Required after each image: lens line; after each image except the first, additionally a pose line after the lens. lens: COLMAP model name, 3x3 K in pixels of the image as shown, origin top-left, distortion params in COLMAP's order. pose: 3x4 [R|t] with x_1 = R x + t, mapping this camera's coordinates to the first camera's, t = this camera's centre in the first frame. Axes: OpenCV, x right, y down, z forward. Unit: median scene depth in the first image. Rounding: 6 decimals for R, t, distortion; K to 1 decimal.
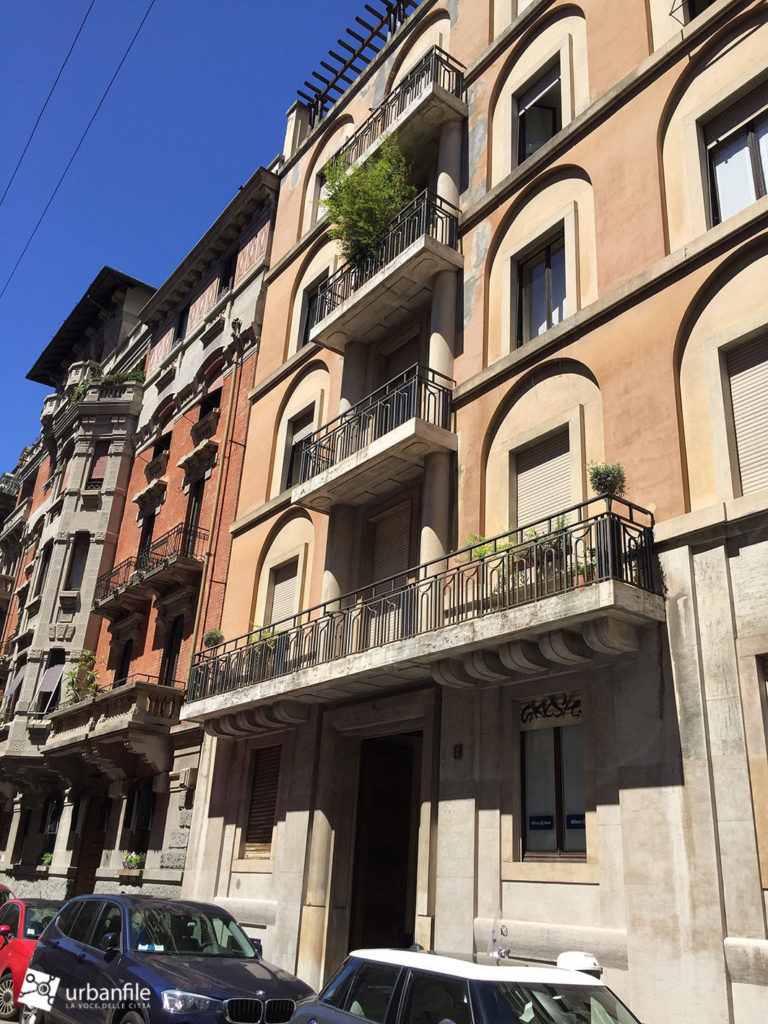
lens RADIAL K [[878.7, 0, 381.0], [0, 878.7, 519.7], [0, 0, 1]] dist [0.076487, -0.058671]
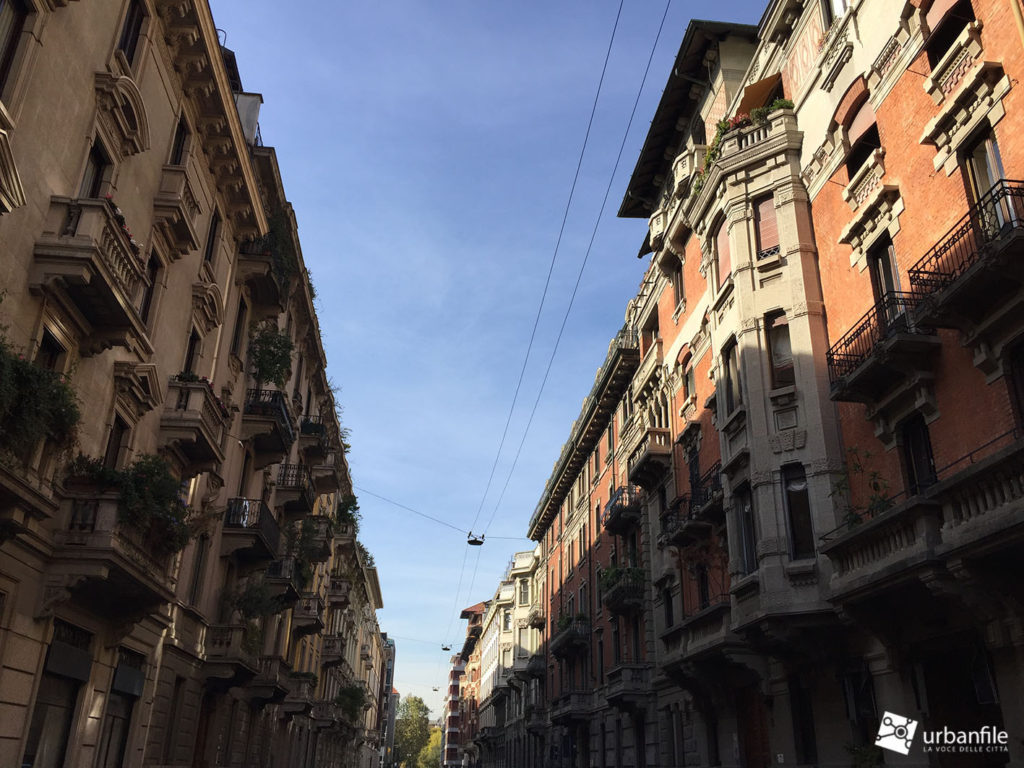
lens RADIAL K [[878.7, 0, 537.9], [0, 878.7, 382.0], [0, 0, 1]] dist [0.076487, -0.058671]
pose [[0.876184, -0.243033, -0.416217, -0.205728], [0.229707, 0.969741, -0.082683, 0.083704], [0.423717, -0.023163, 0.905498, 0.231430]]
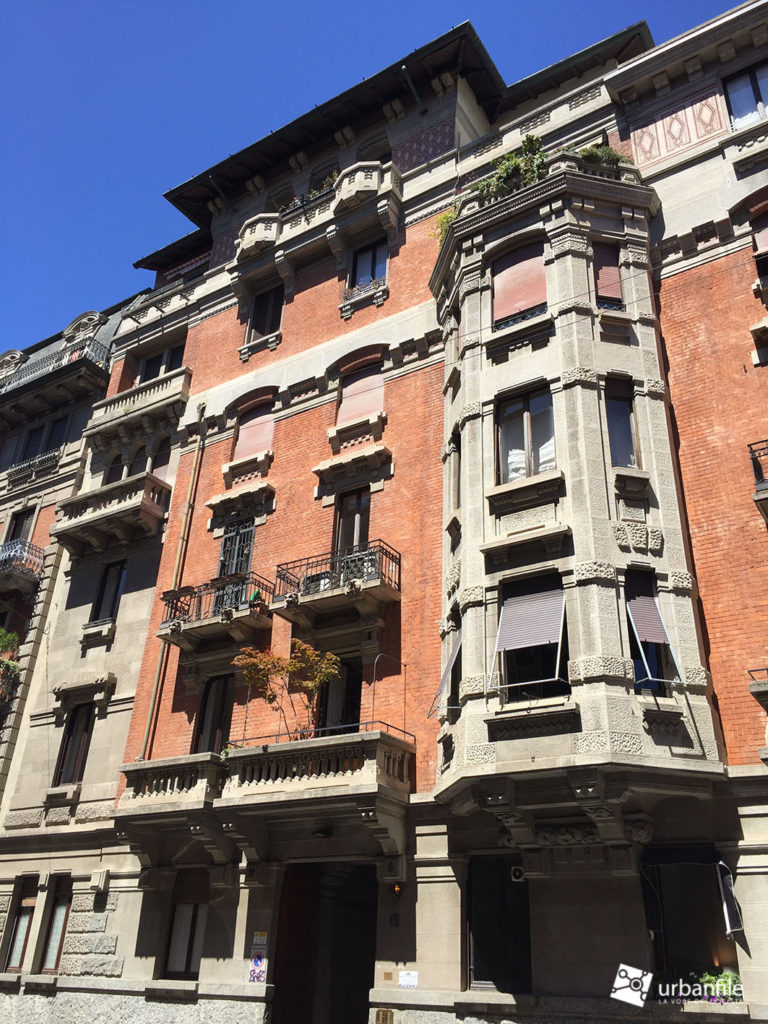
lens RADIAL K [[878.7, 0, 388.2], [0, 878.7, 512.0], [0, 0, 1]] dist [0.076487, -0.058671]
pose [[0.933697, 0.150626, 0.324841, -0.615138], [-0.123791, 0.987065, -0.101877, 0.167801], [-0.335984, 0.054909, 0.940266, 0.501011]]
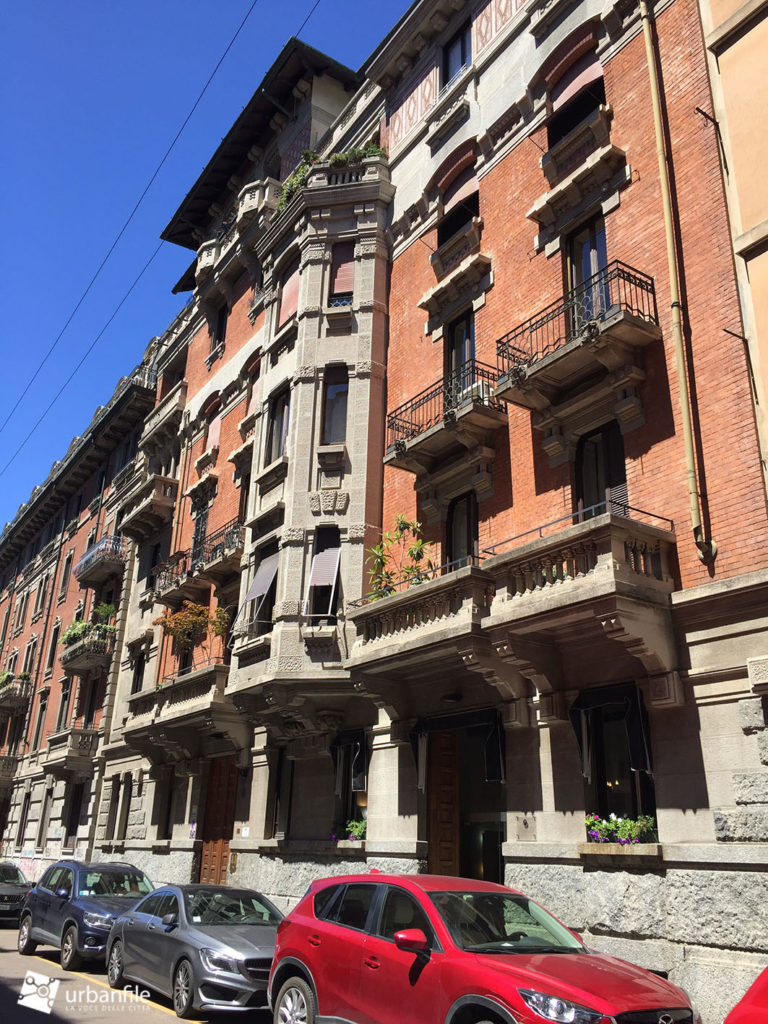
lens RADIAL K [[878.7, 0, 389.3], [0, 878.7, 513.2], [0, 0, 1]] dist [0.076487, -0.058671]
pose [[0.998486, -0.047796, -0.027241, -0.269032], [0.048596, 0.998383, 0.029498, 0.106978], [0.025788, -0.030777, 0.999194, 0.294950]]
